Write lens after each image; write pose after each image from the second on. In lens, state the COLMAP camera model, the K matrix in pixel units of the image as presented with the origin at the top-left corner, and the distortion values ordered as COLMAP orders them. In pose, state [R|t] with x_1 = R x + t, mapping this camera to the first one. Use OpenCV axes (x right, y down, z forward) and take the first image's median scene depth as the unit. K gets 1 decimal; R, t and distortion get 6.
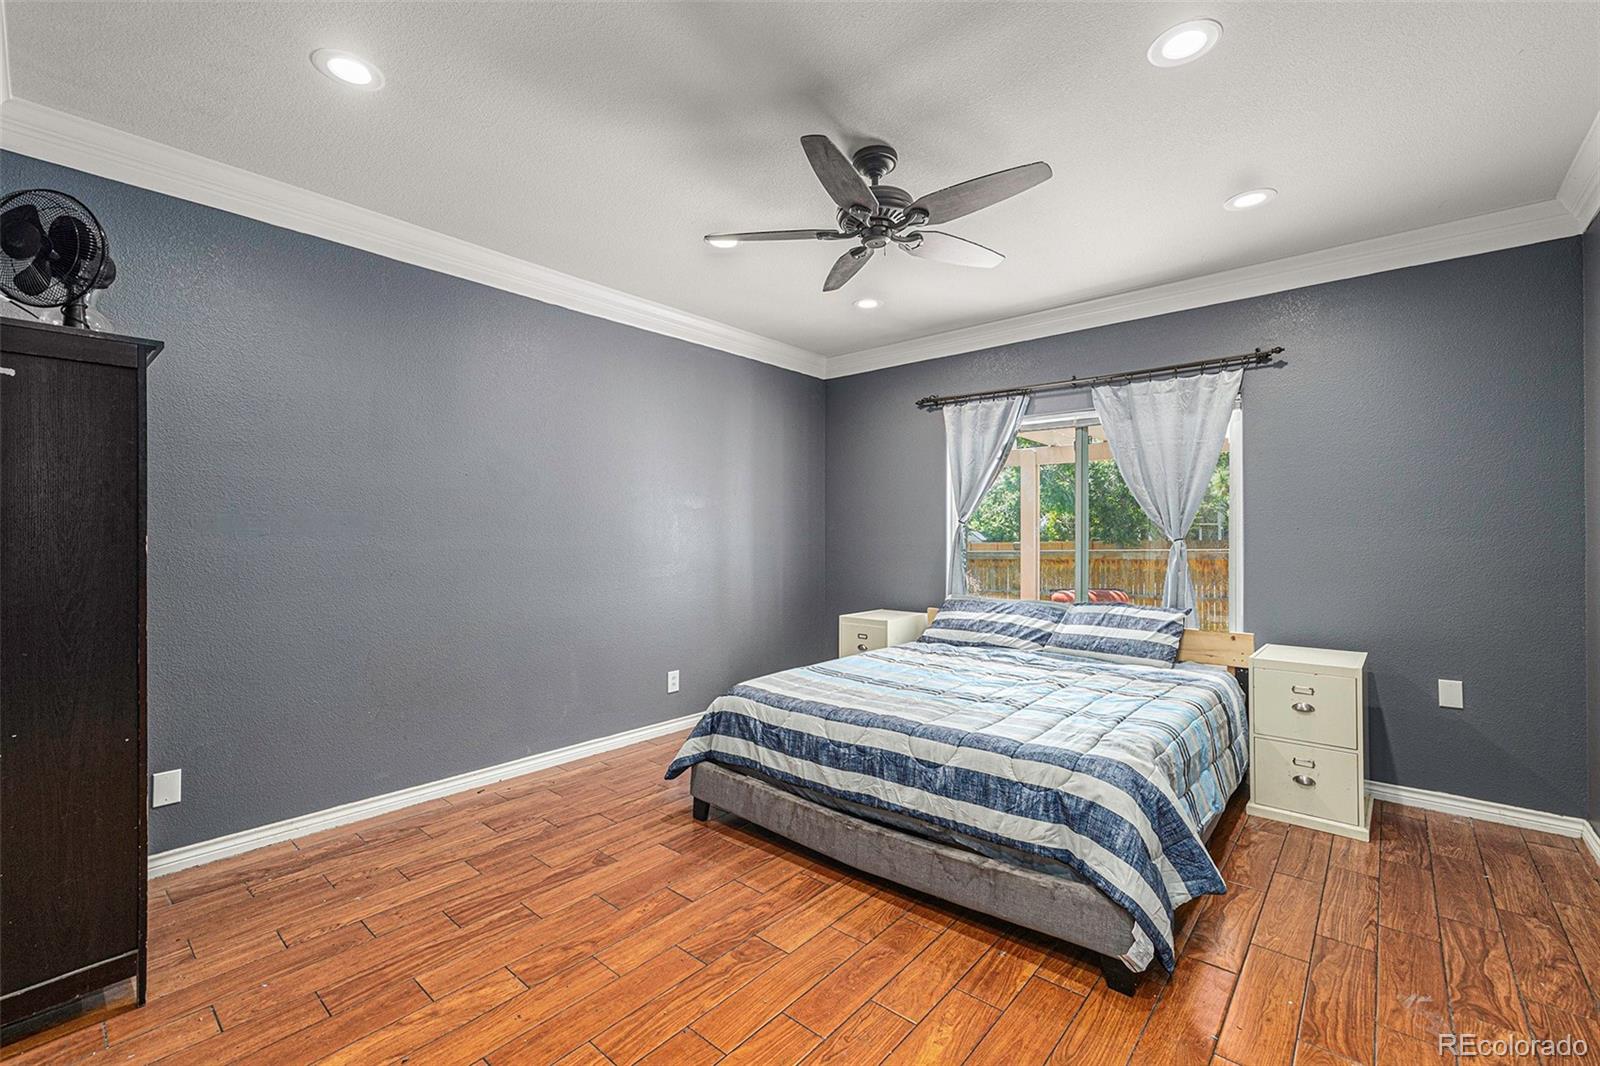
lens RADIAL K [[671.9, 0, 794.9], [0, 671.9, 529.4], [0, 0, 1]] dist [-0.000372, 0.000891]
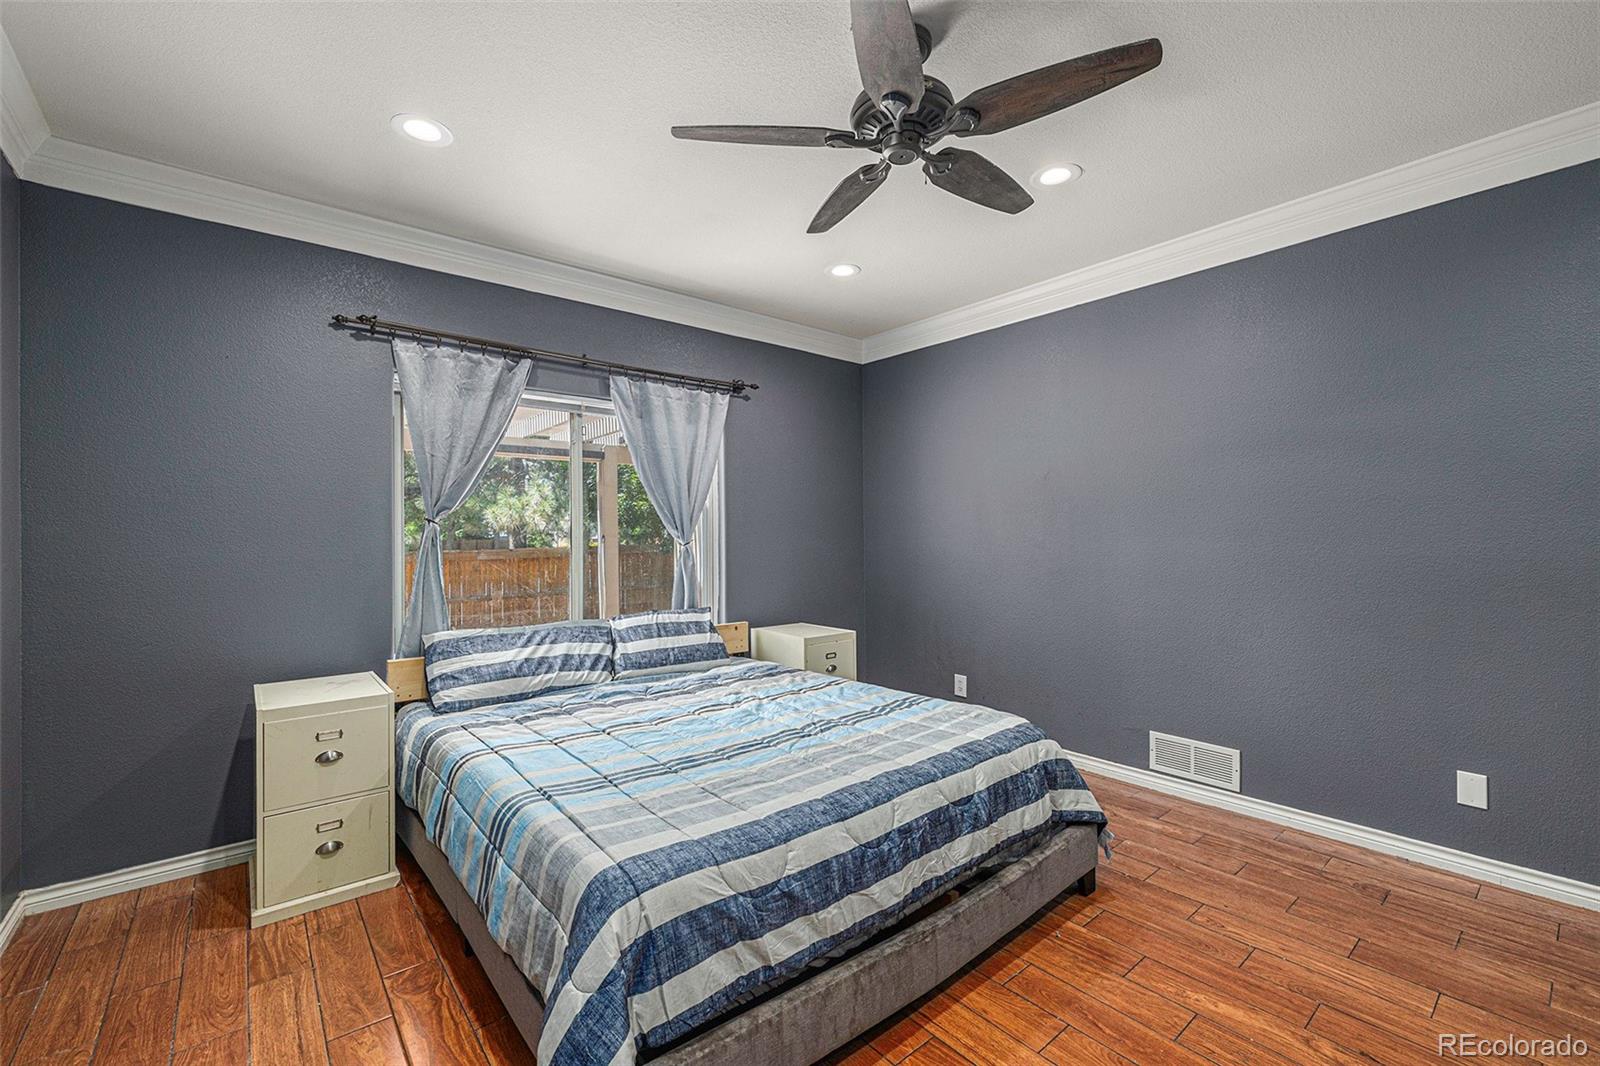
lens RADIAL K [[671.9, 0, 794.3], [0, 671.9, 535.4], [0, 0, 1]] dist [-0.000372, 0.000891]
pose [[0.167489, -0.000600, 0.985874, -0.423184], [0.003030, 0.999995, 0.000094, 0.003265], [-0.985869, 0.002971, 0.167490, 0.652515]]
